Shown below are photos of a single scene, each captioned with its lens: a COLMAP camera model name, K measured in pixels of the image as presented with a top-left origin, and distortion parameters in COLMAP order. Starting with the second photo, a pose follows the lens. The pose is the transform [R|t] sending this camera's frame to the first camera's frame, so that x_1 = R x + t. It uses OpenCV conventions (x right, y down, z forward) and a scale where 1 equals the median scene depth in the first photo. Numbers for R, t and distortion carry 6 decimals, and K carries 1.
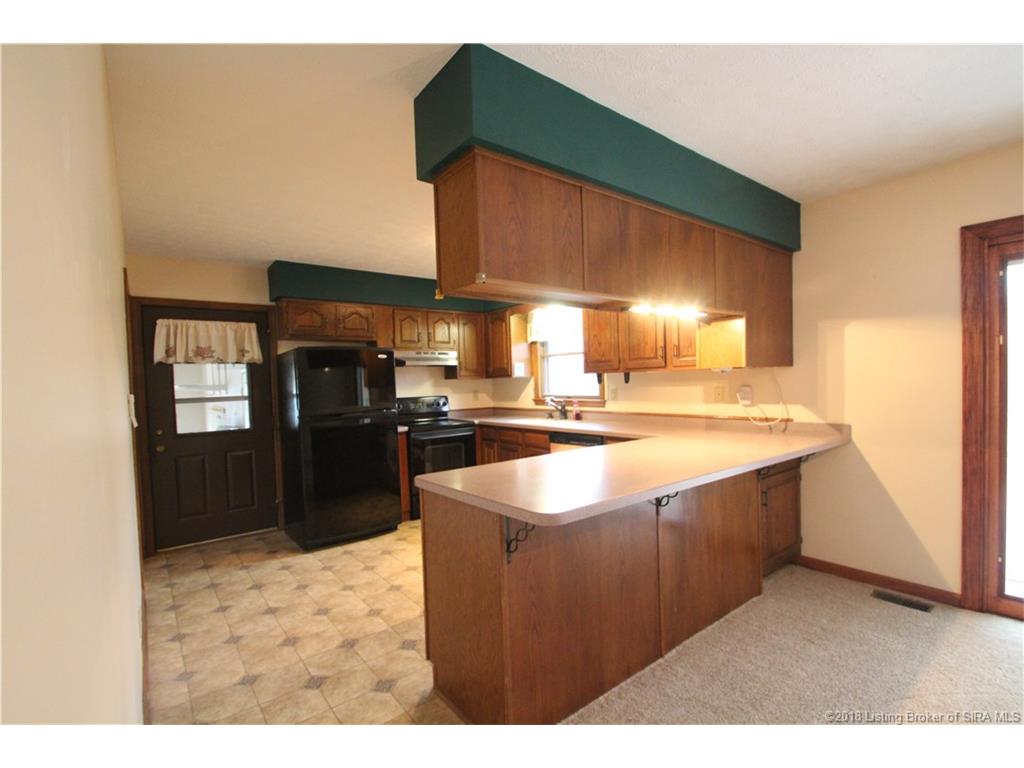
lens RADIAL K [[473.6, 0, 526.0], [0, 473.6, 396.9], [0, 0, 1]] dist [0.018141, -0.022819]
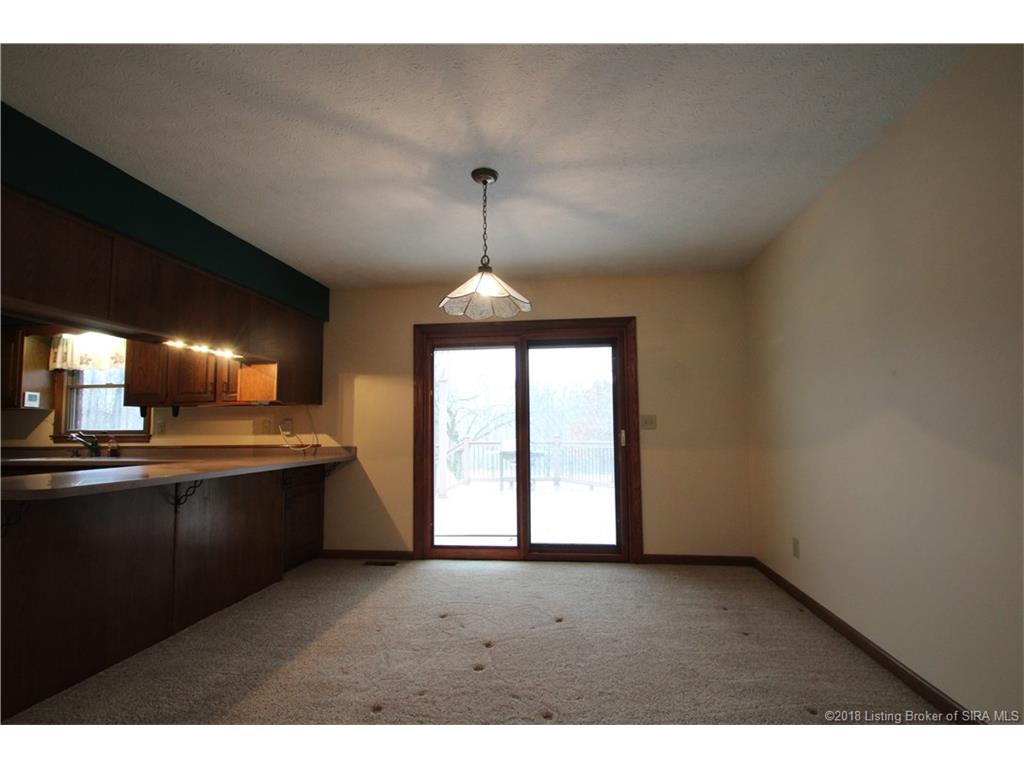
lens RADIAL K [[473.6, 0, 526.0], [0, 473.6, 396.9], [0, 0, 1]] dist [0.018141, -0.022819]
pose [[0.704506, 0.070797, 0.706158, 0.017867], [0.014540, 0.993363, -0.114097, 0.060387], [-0.709549, 0.090649, 0.698801, -0.282756]]
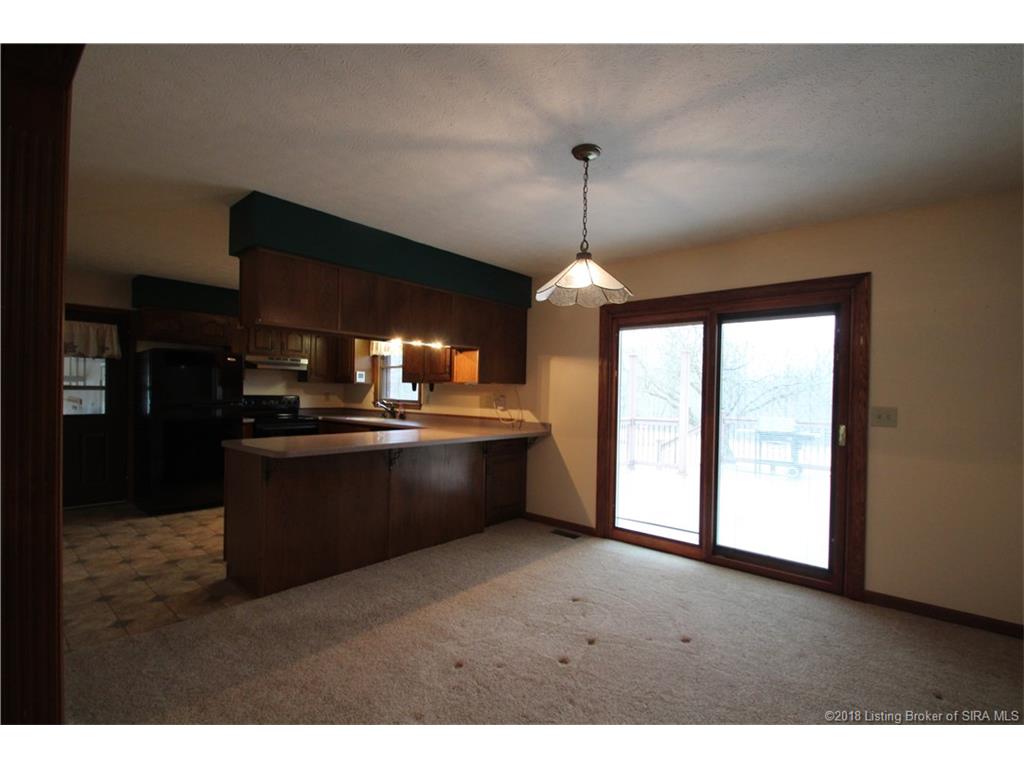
lens RADIAL K [[473.6, 0, 526.0], [0, 473.6, 396.9], [0, 0, 1]] dist [0.018141, -0.022819]
pose [[0.980556, 0.048252, 0.190216, 0.232224], [-0.043101, 0.998586, -0.031122, 0.017390], [-0.191448, 0.022318, 0.981249, -0.378481]]
